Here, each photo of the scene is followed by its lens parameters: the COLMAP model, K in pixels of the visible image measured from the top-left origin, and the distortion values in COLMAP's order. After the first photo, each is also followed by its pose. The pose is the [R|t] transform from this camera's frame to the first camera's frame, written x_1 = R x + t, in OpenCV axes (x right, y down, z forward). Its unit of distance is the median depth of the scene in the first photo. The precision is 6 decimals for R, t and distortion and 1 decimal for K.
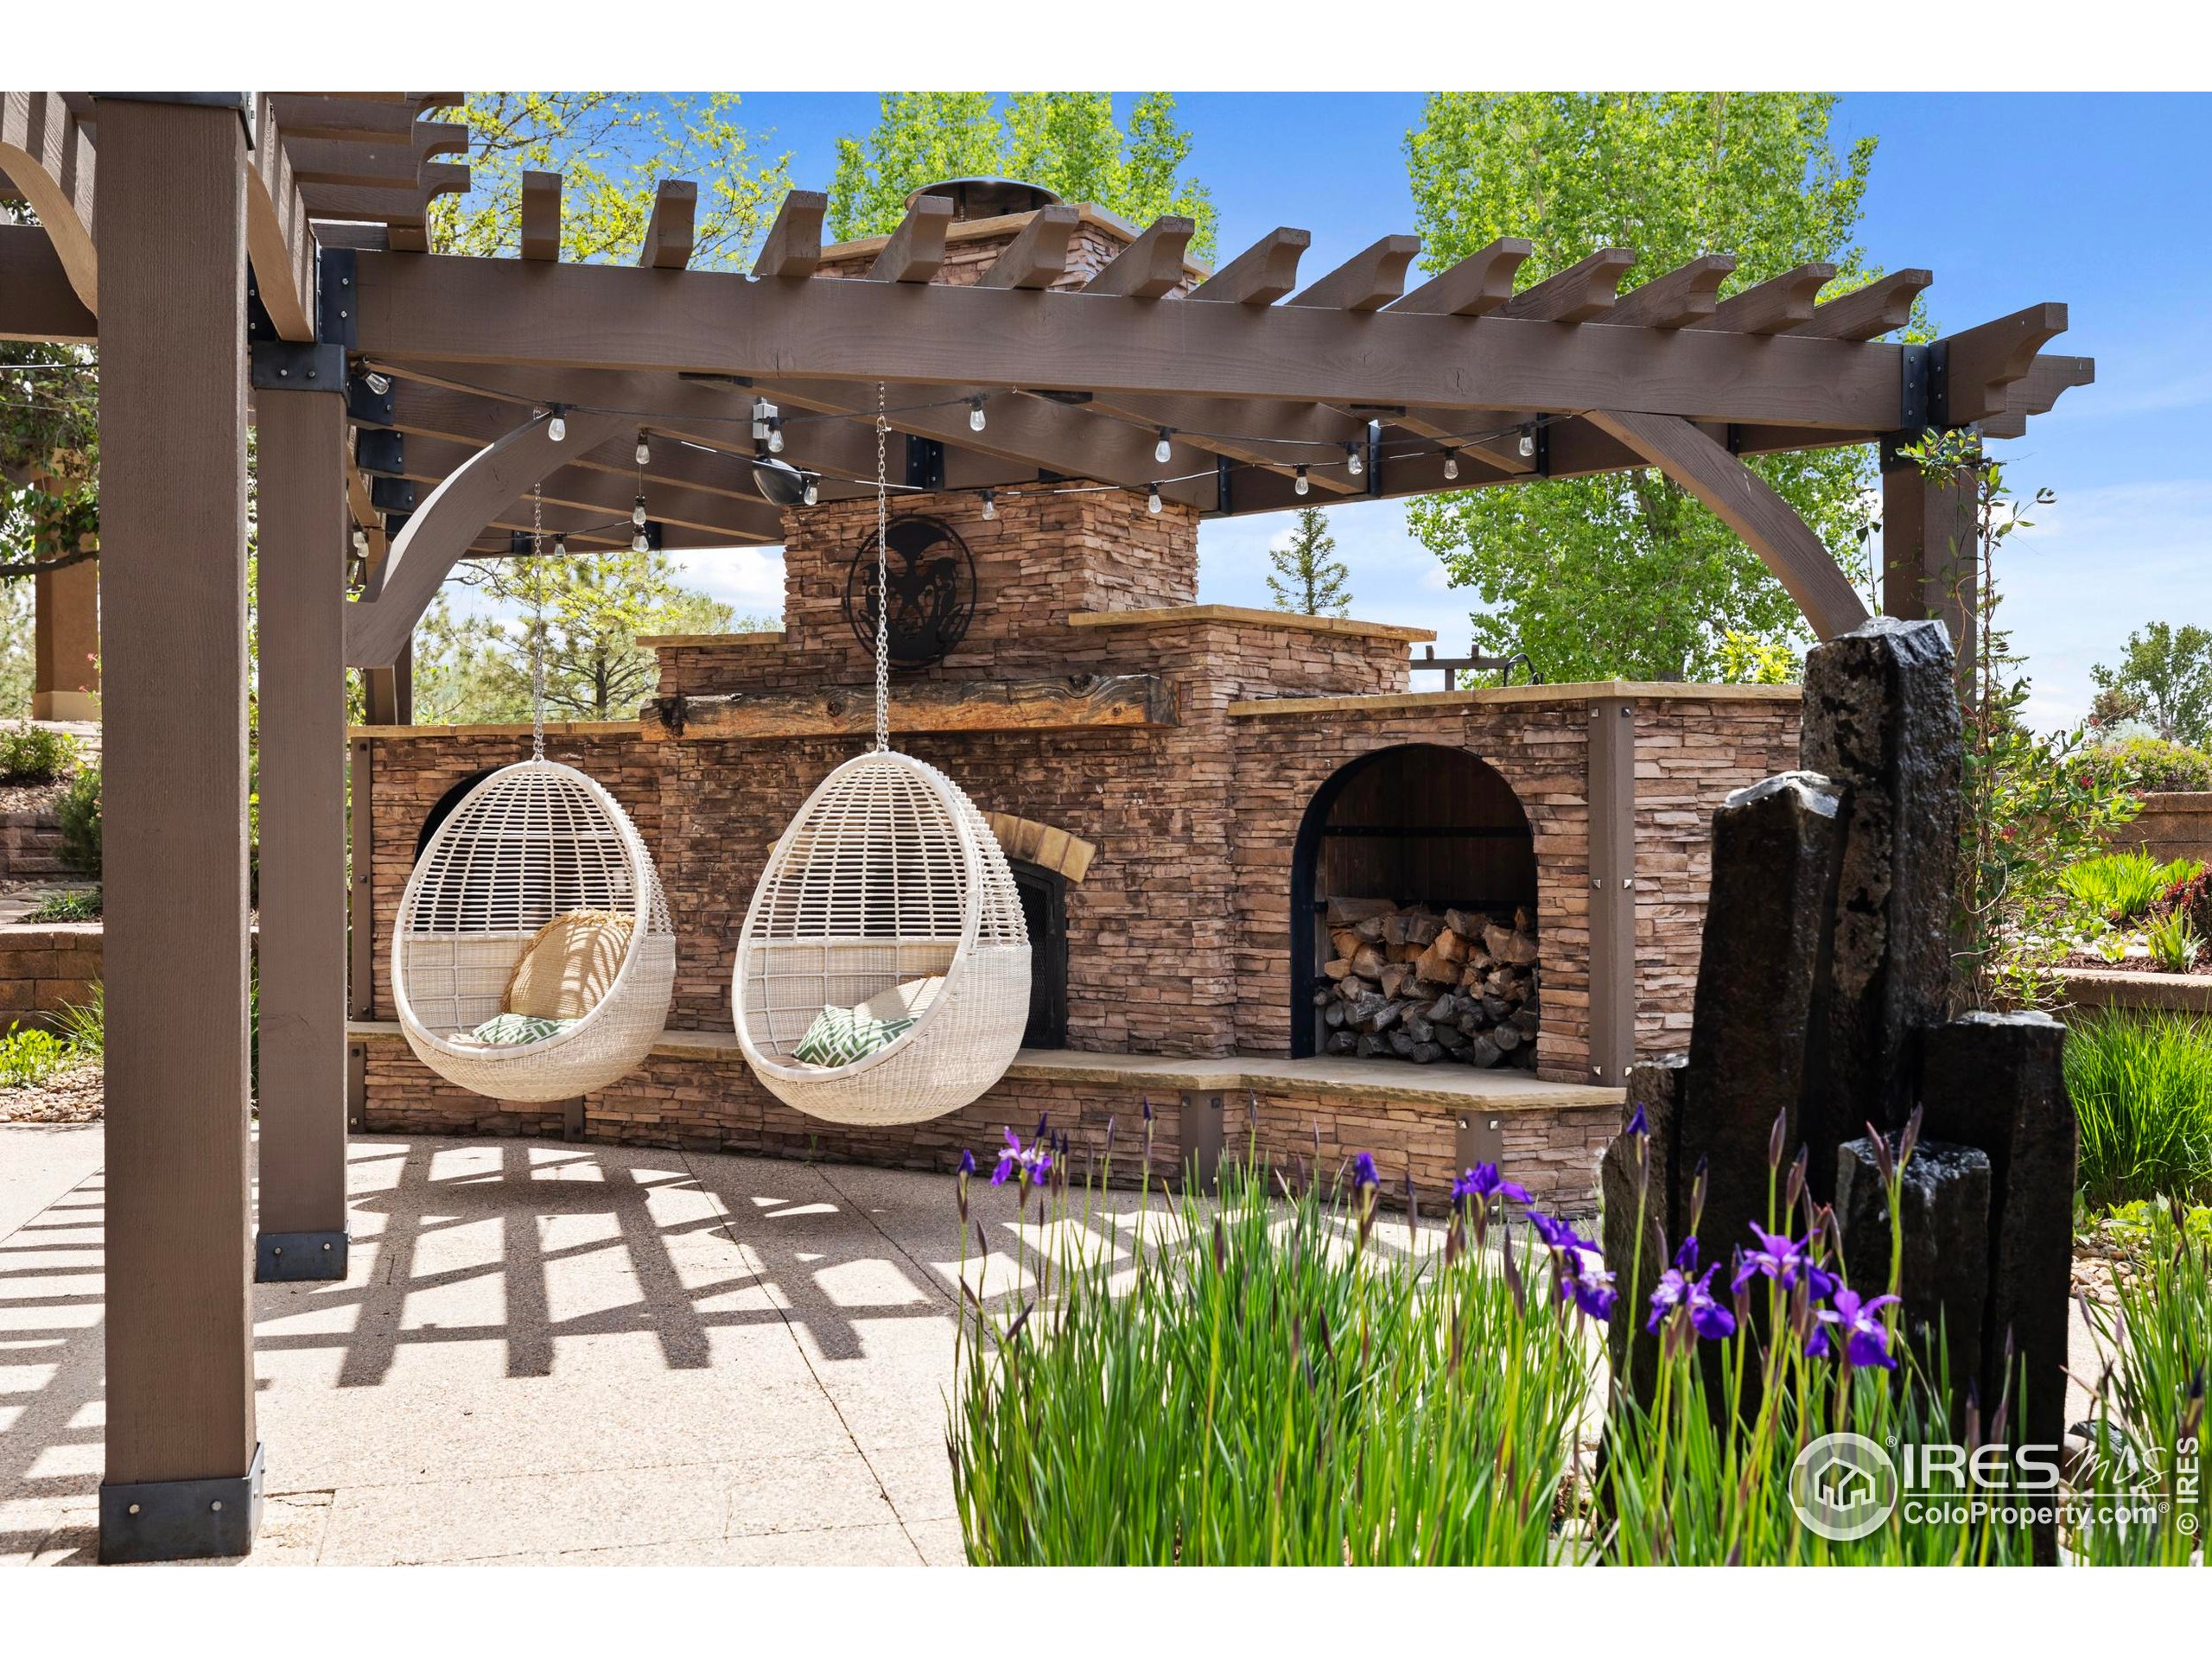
lens RADIAL K [[1892.2, 0, 1103.6], [0, 1892.2, 832.2], [0, 0, 1]] dist [-0.020533, -0.003753]
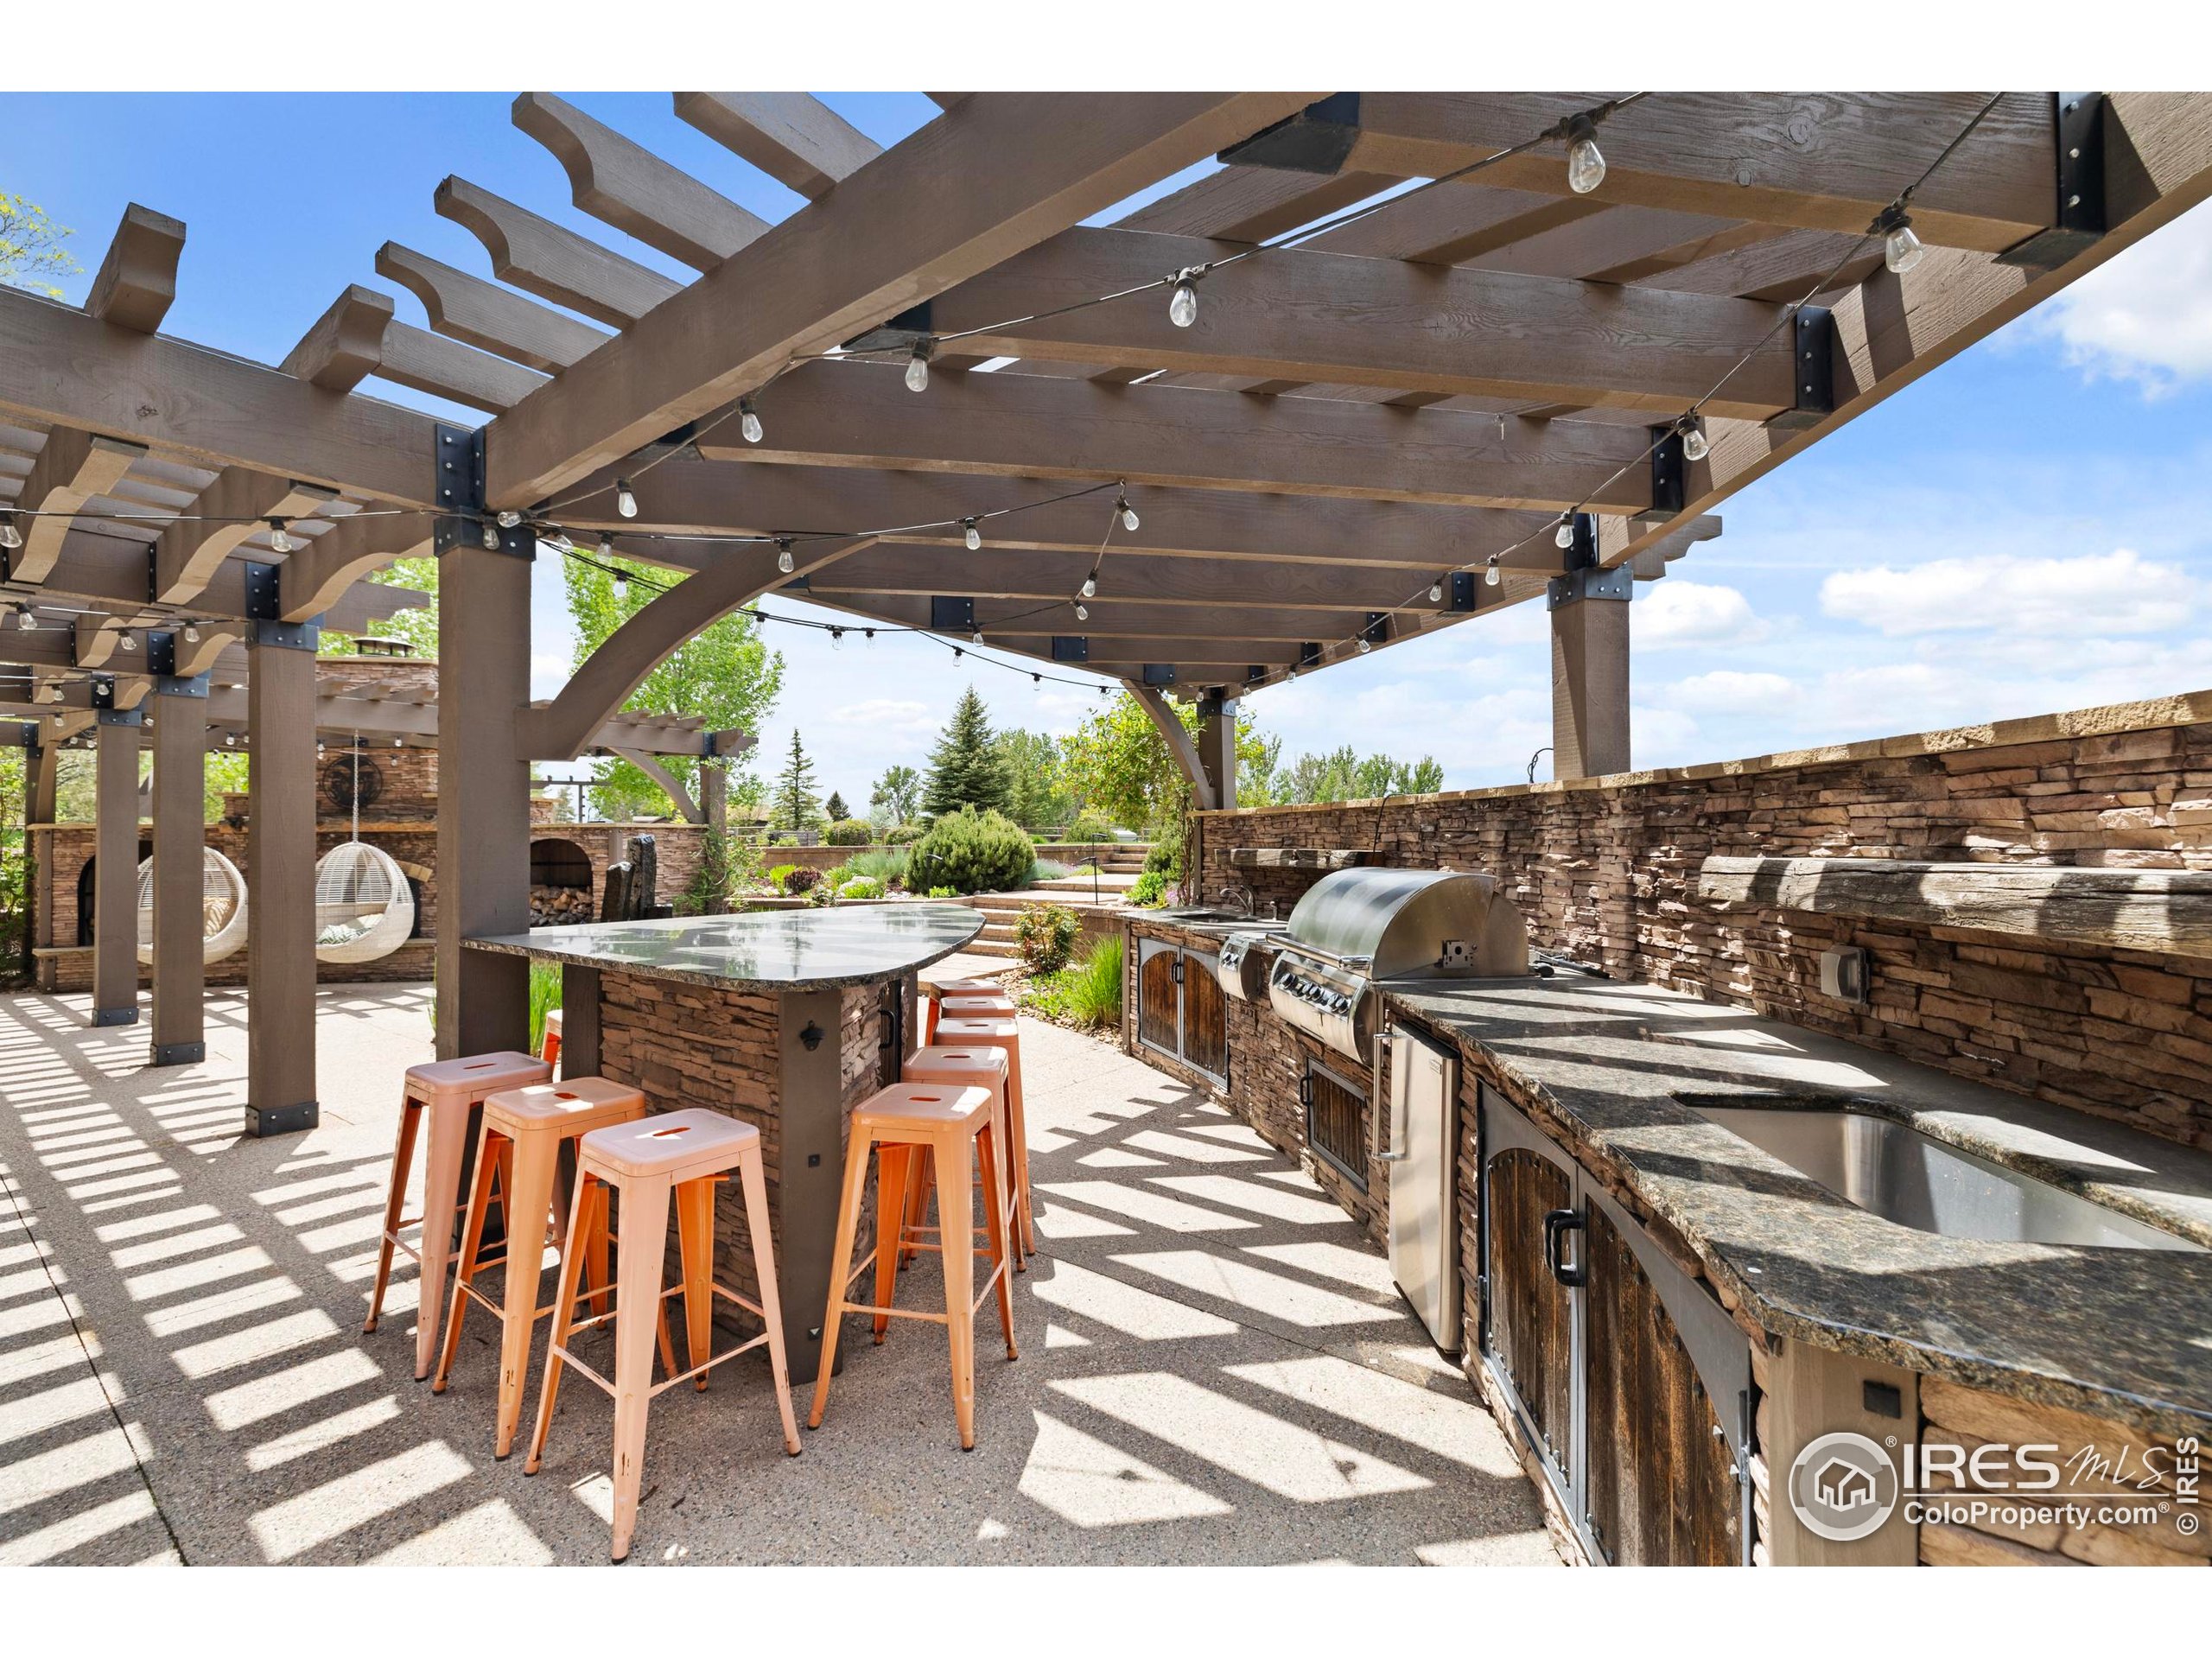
lens RADIAL K [[935.1, 0, 1102.7], [0, 935.1, 831.6], [0, 0, 1]] dist [0.001639, -0.000306]
pose [[0.779118, 0.006686, 0.626841, -0.113566], [-0.000786, 0.999953, -0.009689, -0.042257], [-0.626877, 0.007056, 0.779087, -0.882116]]
